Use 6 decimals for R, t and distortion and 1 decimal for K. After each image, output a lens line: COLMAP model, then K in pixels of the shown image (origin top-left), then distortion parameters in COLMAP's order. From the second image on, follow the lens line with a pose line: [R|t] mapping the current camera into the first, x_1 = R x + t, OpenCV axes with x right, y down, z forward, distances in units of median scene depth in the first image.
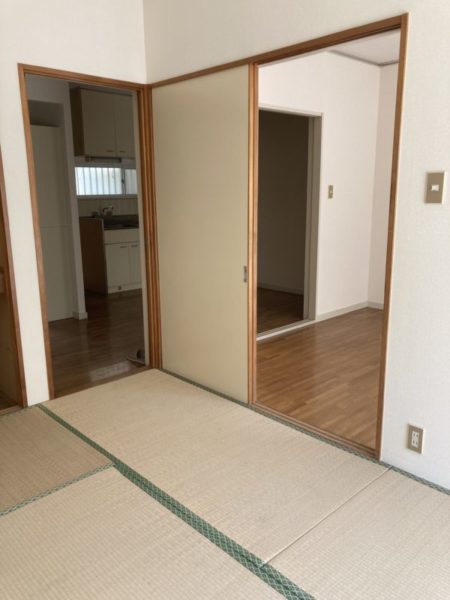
lens RADIAL K [[493.6, 0, 229.0], [0, 493.6, 297.9], [0, 0, 1]] dist [0.009897, -0.001931]
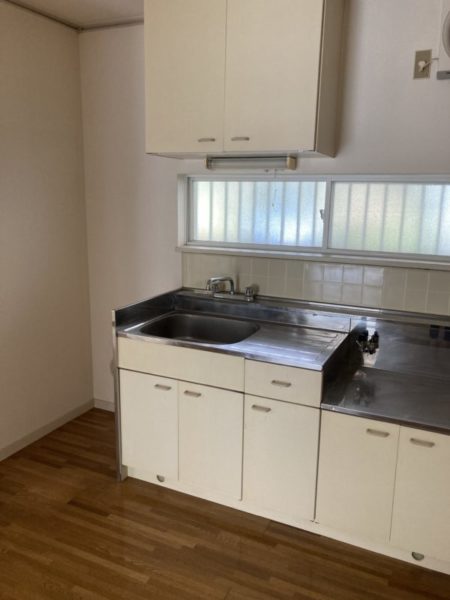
lens RADIAL K [[493.6, 0, 229.0], [0, 493.6, 297.9], [0, 0, 1]] dist [0.009897, -0.001931]
pose [[0.359864, 0.211029, -0.908826, 0.150917], [-0.221493, 0.965561, 0.136499, -0.254156], [0.906333, 0.152177, 0.394212, 0.955850]]
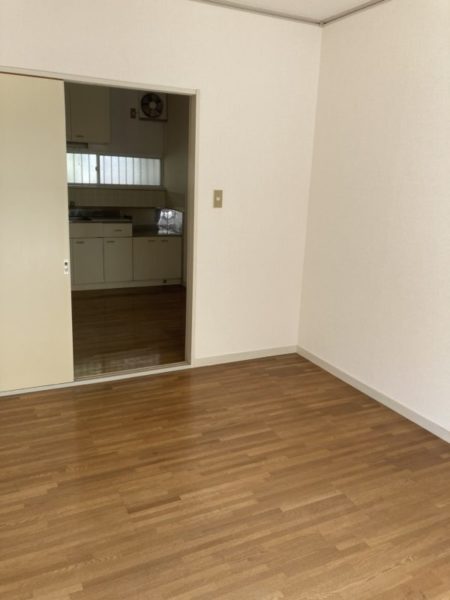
lens RADIAL K [[493.6, 0, 229.0], [0, 493.6, 297.9], [0, 0, 1]] dist [0.009897, -0.001931]
pose [[0.952867, 0.118247, -0.279397, 0.360736], [-0.110955, 0.992945, 0.041831, -0.080554], [0.282372, -0.008859, 0.959264, 0.236527]]
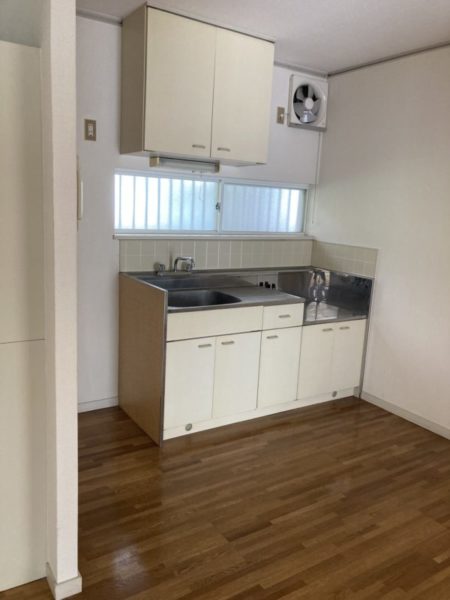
lens RADIAL K [[493.6, 0, 229.0], [0, 493.6, 297.9], [0, 0, 1]] dist [0.009897, -0.001931]
pose [[0.980418, 0.091875, -0.174185, -0.122296], [-0.097622, 0.994917, -0.024698, -0.151553], [0.171031, 0.041218, 0.984403, 0.578091]]
